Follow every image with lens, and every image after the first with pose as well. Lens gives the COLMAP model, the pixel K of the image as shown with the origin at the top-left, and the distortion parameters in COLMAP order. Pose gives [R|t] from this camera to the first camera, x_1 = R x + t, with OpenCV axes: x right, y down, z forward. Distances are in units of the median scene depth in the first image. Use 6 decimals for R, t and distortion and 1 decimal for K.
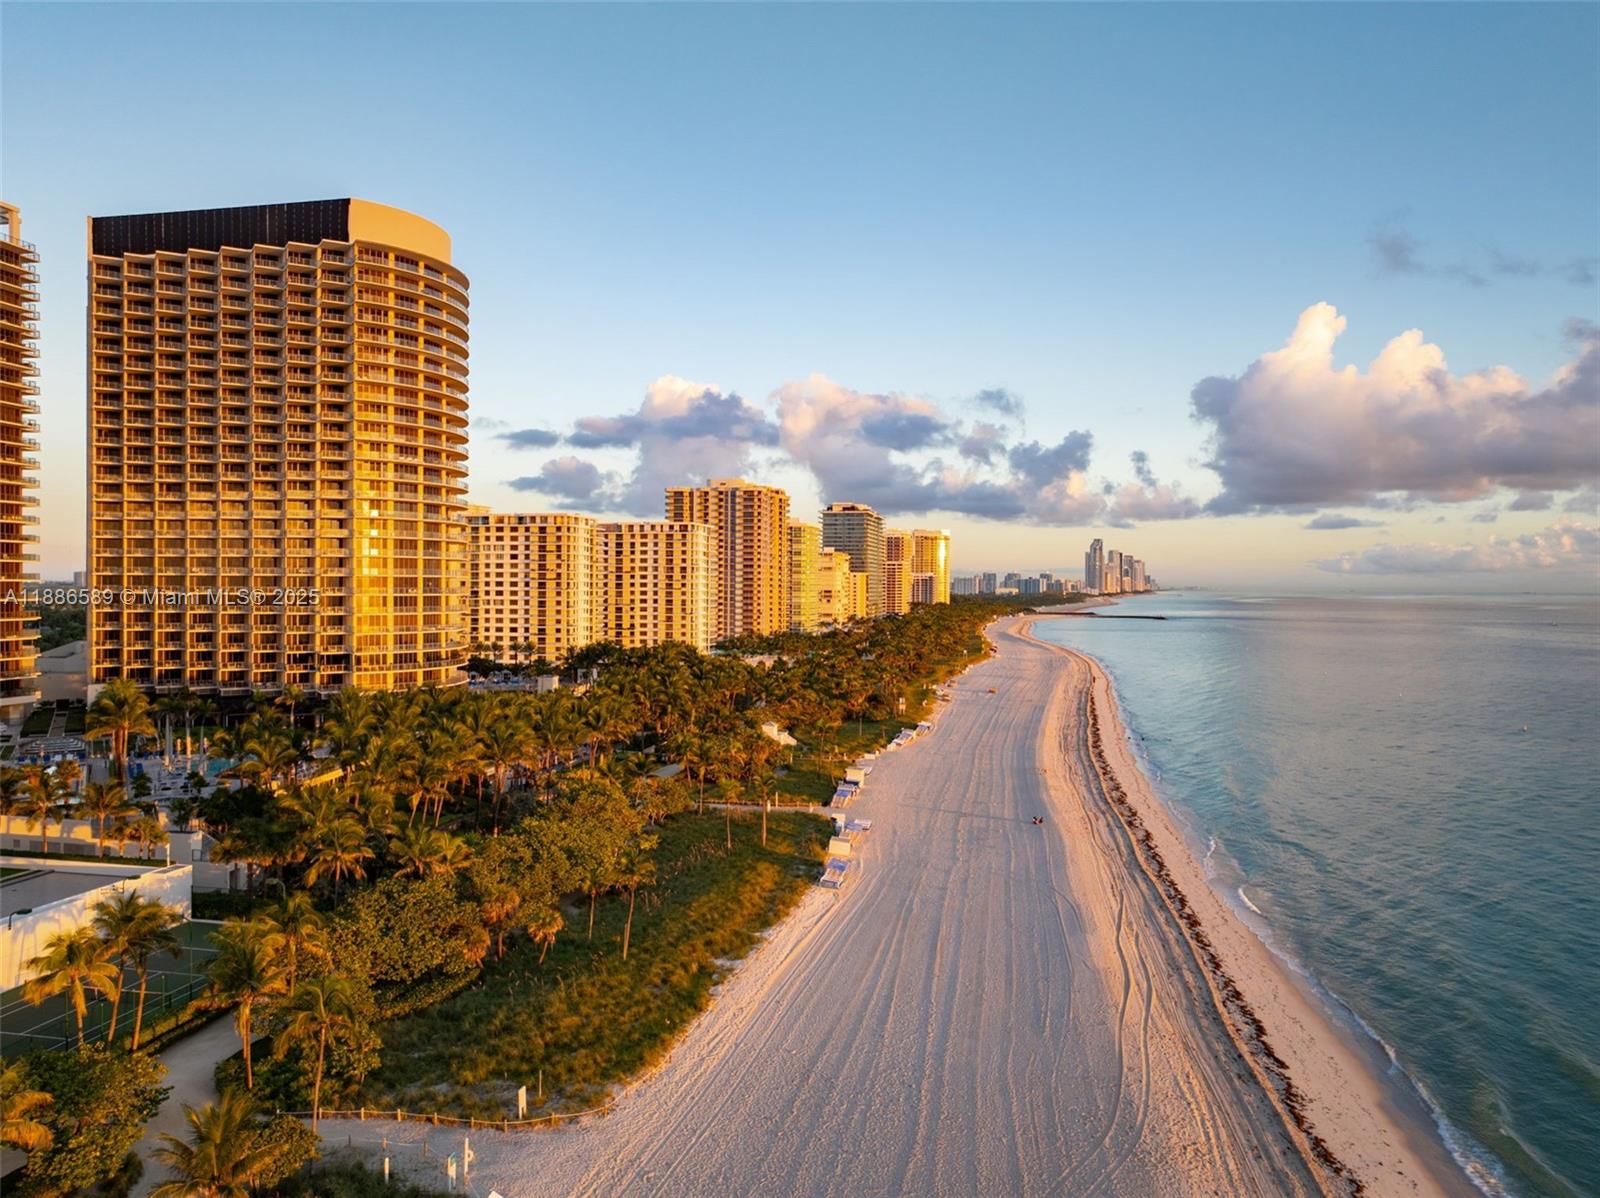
lens RADIAL K [[1109.7, 0, 817.1], [0, 1109.7, 592.2], [0, 0, 1]] dist [-0.016704, -0.000864]
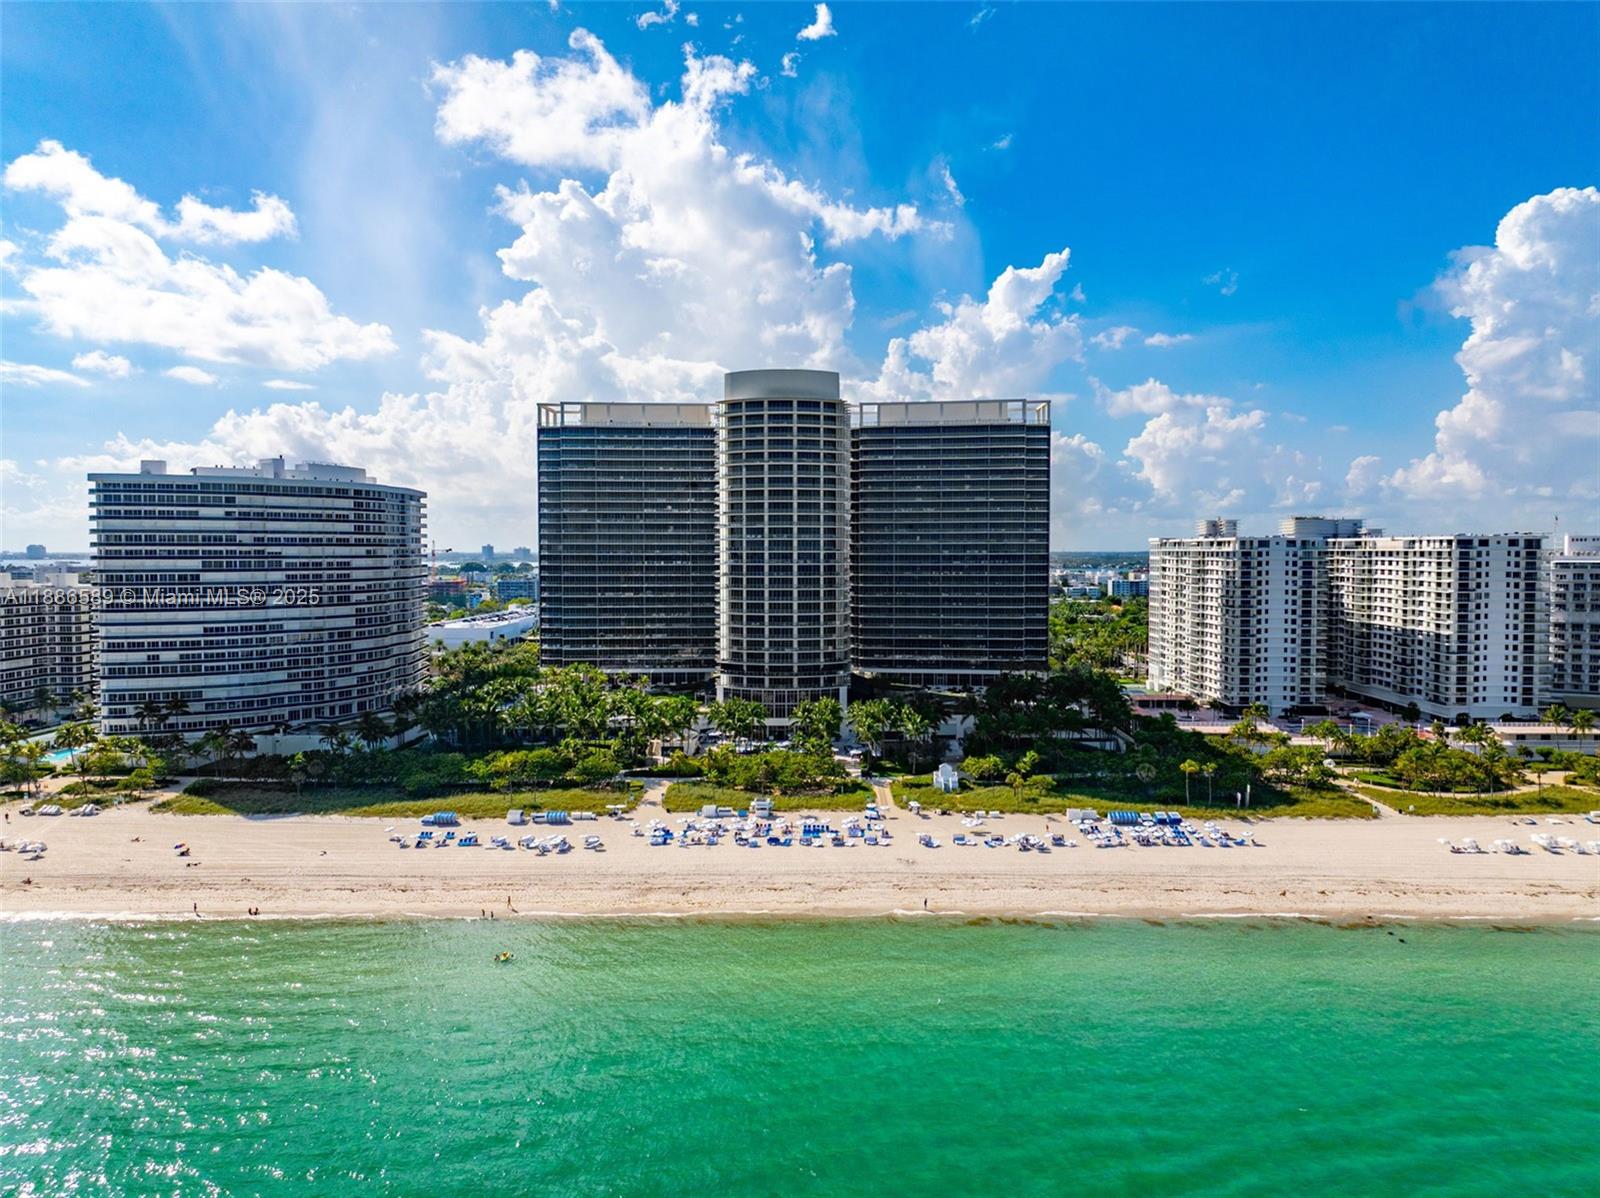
lens RADIAL K [[1109.7, 0, 797.4], [0, 1109.7, 597.2], [0, 0, 1]] dist [-0.016704, -0.000864]
pose [[0.169963, 0.035692, -0.984804, 0.569728], [-0.003166, 0.999359, 0.035673, -0.046313], [0.985445, -0.002945, 0.169967, 0.405476]]
